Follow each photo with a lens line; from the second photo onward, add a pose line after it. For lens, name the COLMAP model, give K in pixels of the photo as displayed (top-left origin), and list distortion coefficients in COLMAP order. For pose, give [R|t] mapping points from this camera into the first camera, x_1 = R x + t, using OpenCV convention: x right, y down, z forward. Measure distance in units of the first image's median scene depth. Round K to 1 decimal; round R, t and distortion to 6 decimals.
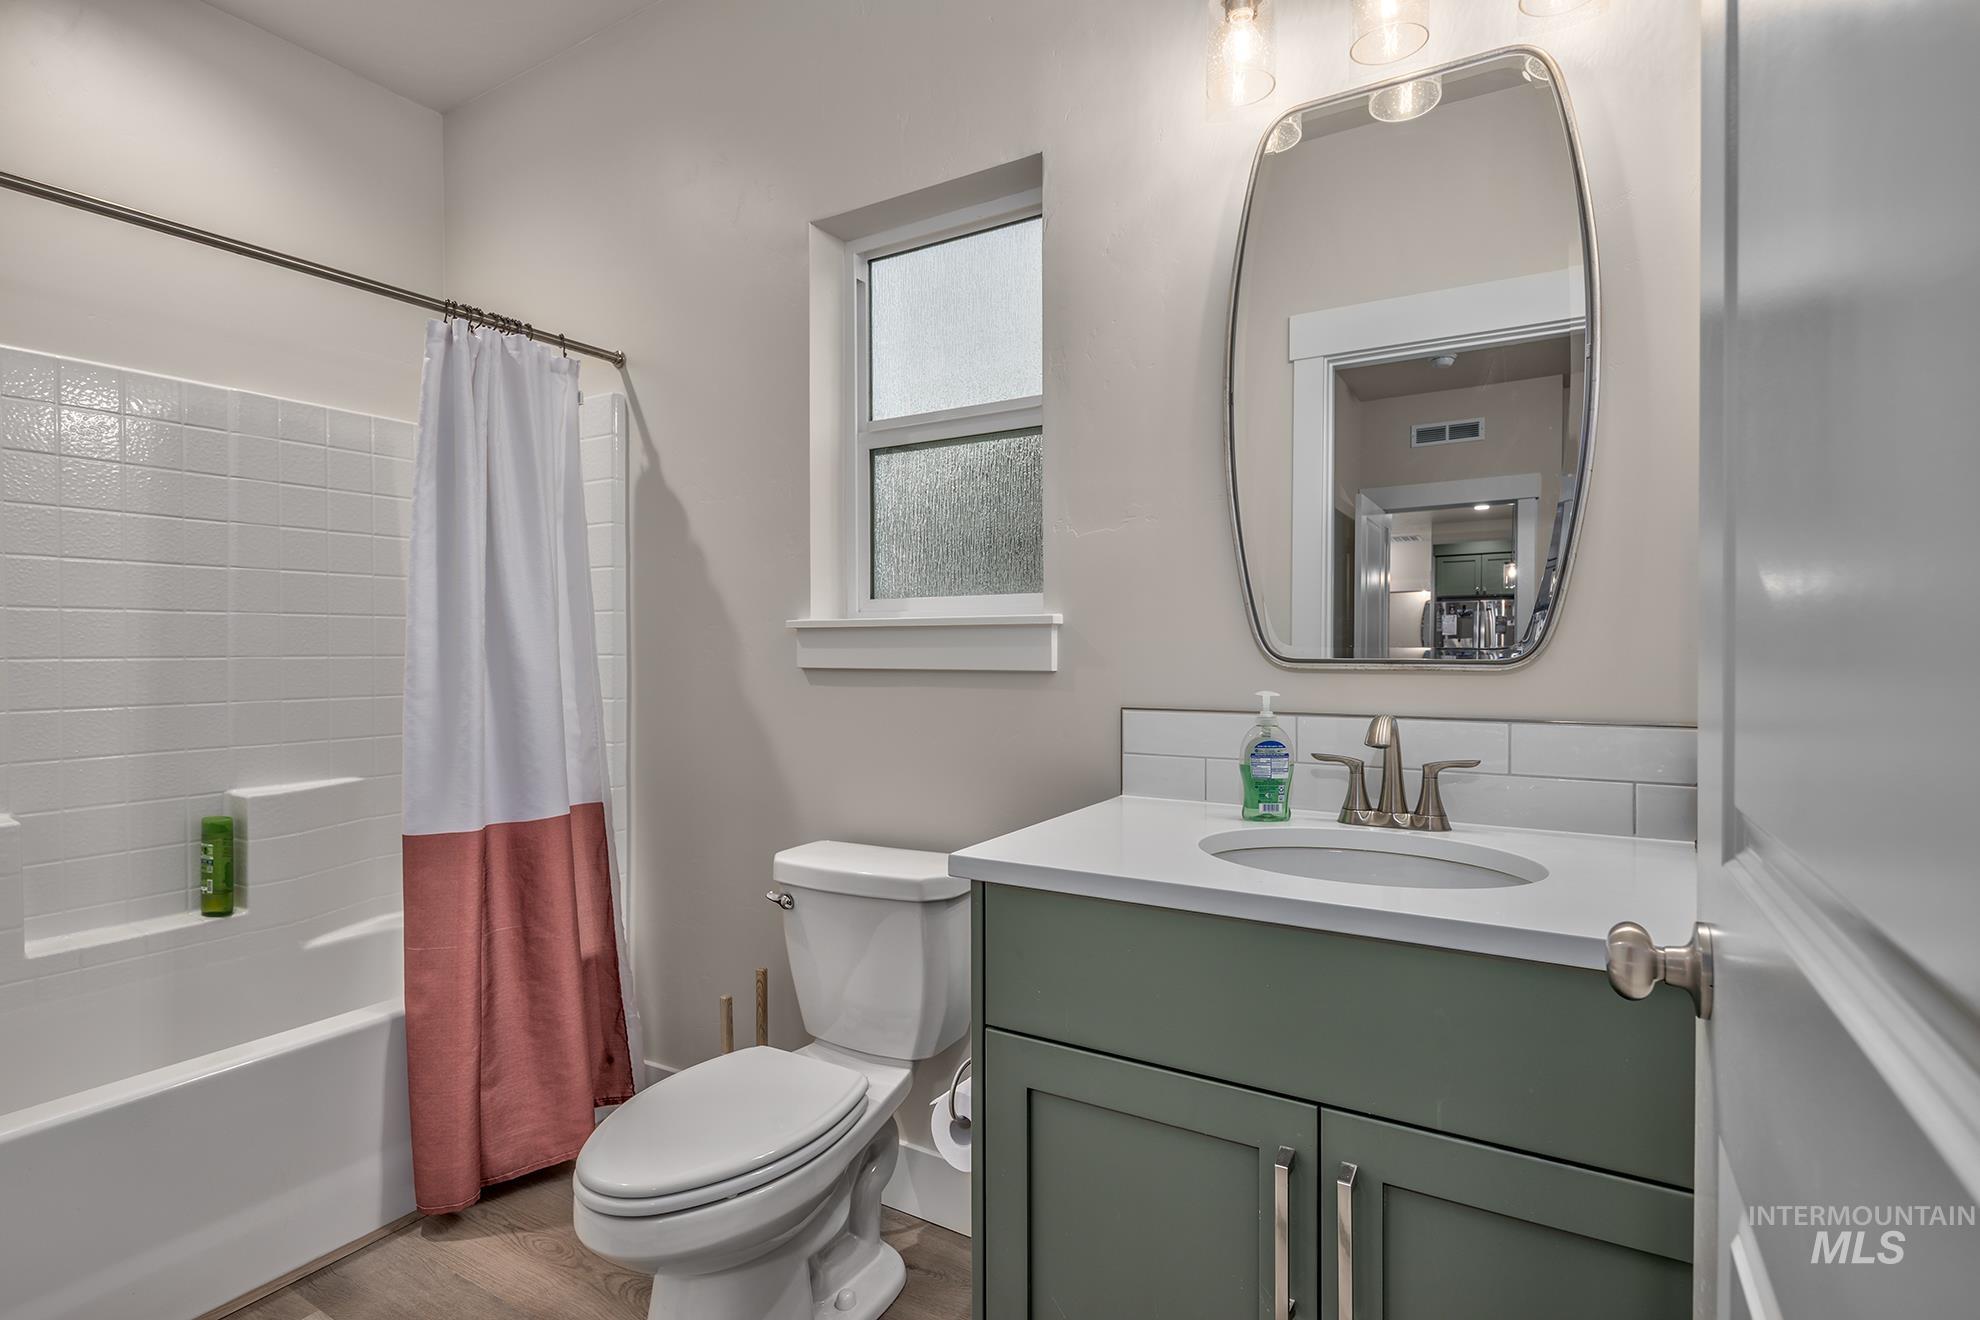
lens RADIAL K [[935.3, 0, 999.4], [0, 935.3, 648.9], [0, 0, 1]] dist [0.009226, -0.004939]
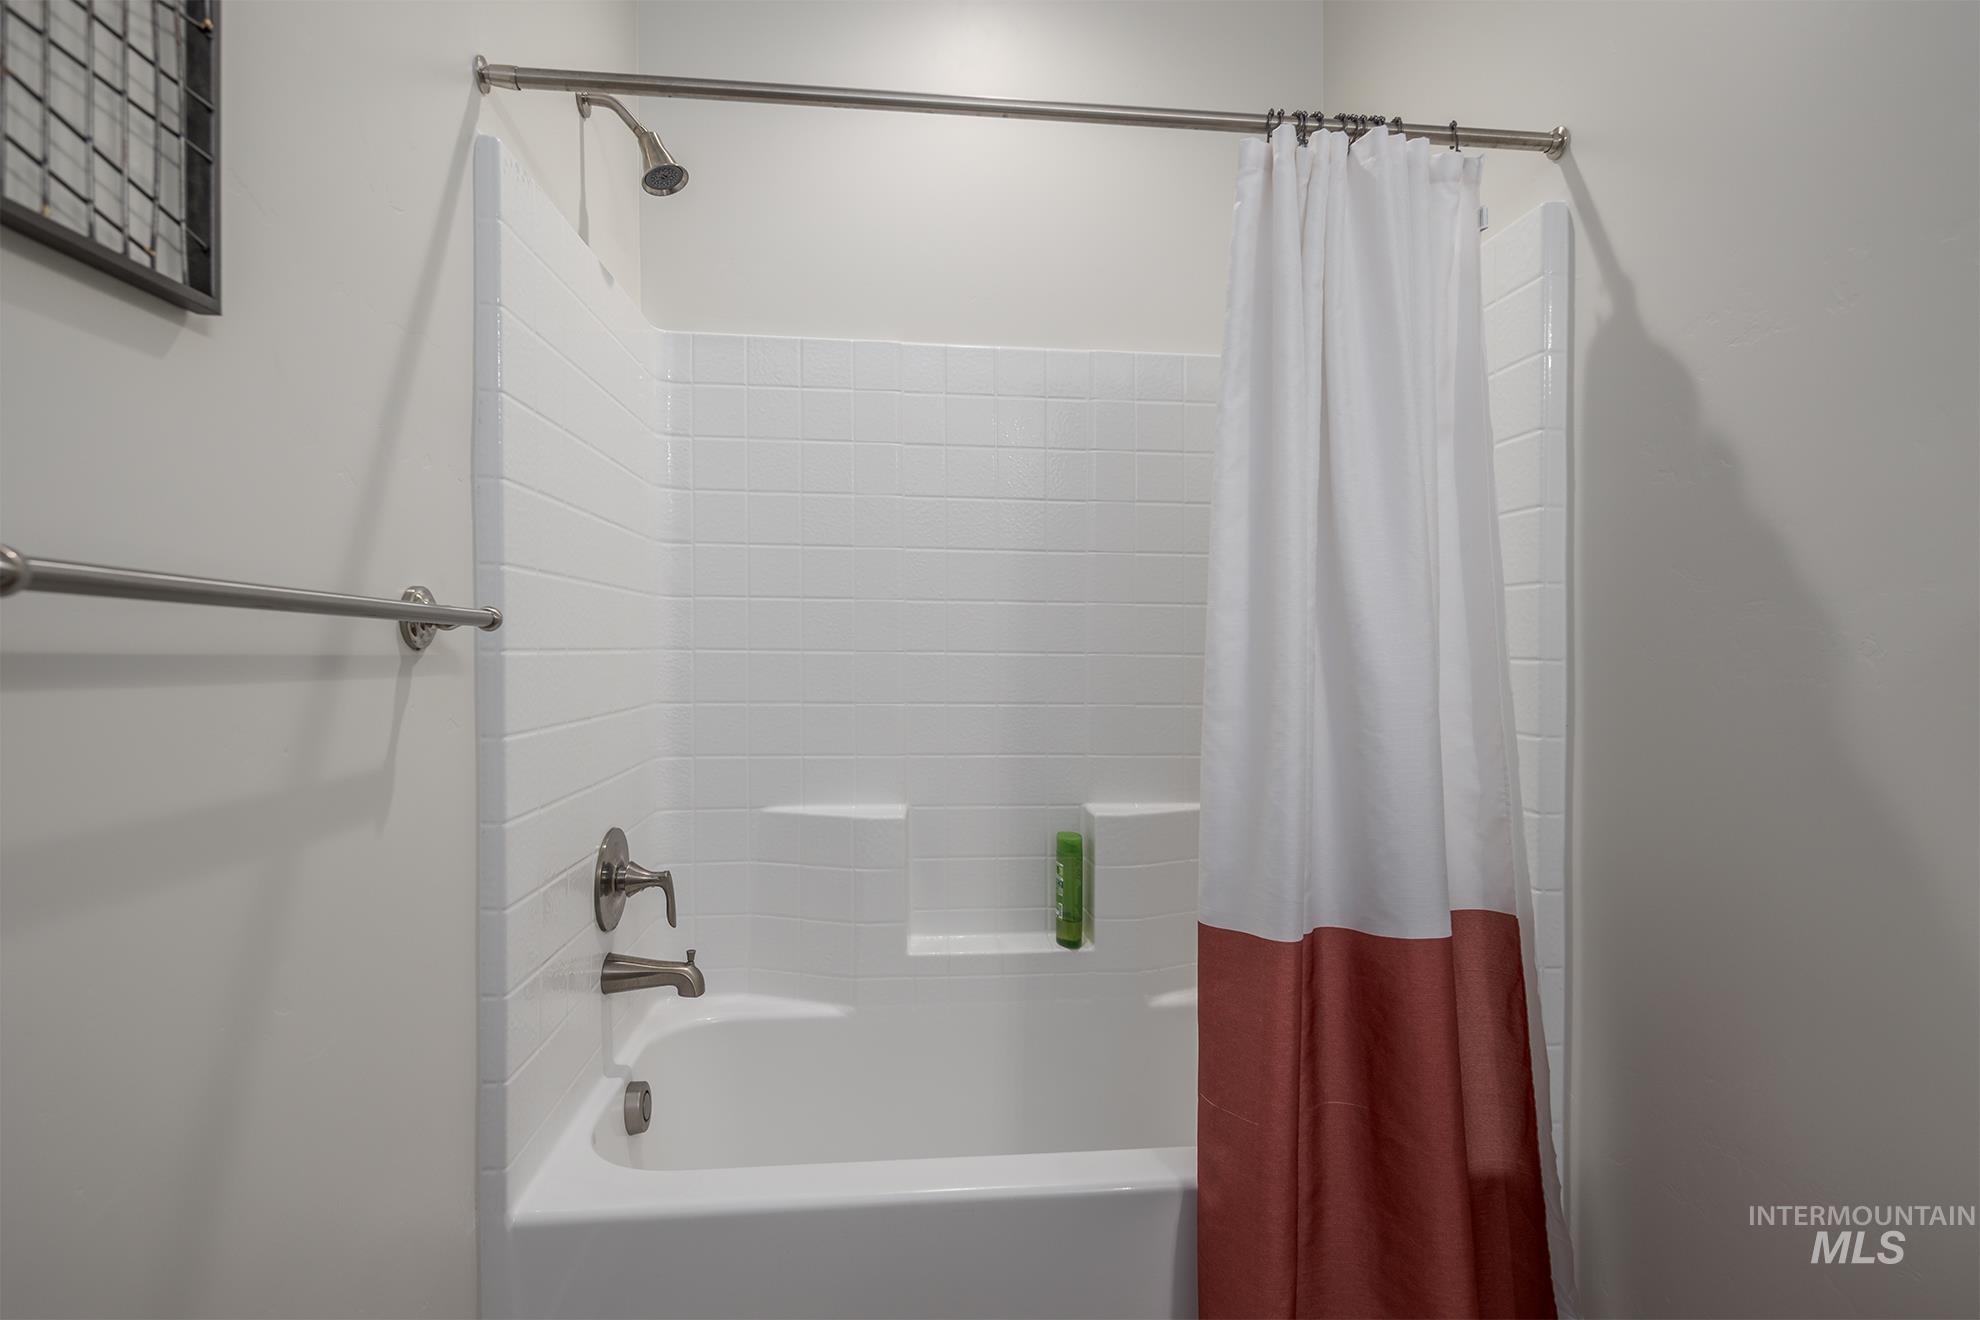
lens RADIAL K [[935.3, 0, 1002.1], [0, 935.3, 646.0], [0, 0, 1]] dist [0.009226, -0.004939]
pose [[0.590241, 0.002815, -0.807223, -0.154181], [-0.010533, 0.999936, -0.004215, 0.004730], [0.807159, 0.010991, 0.590232, 0.424289]]
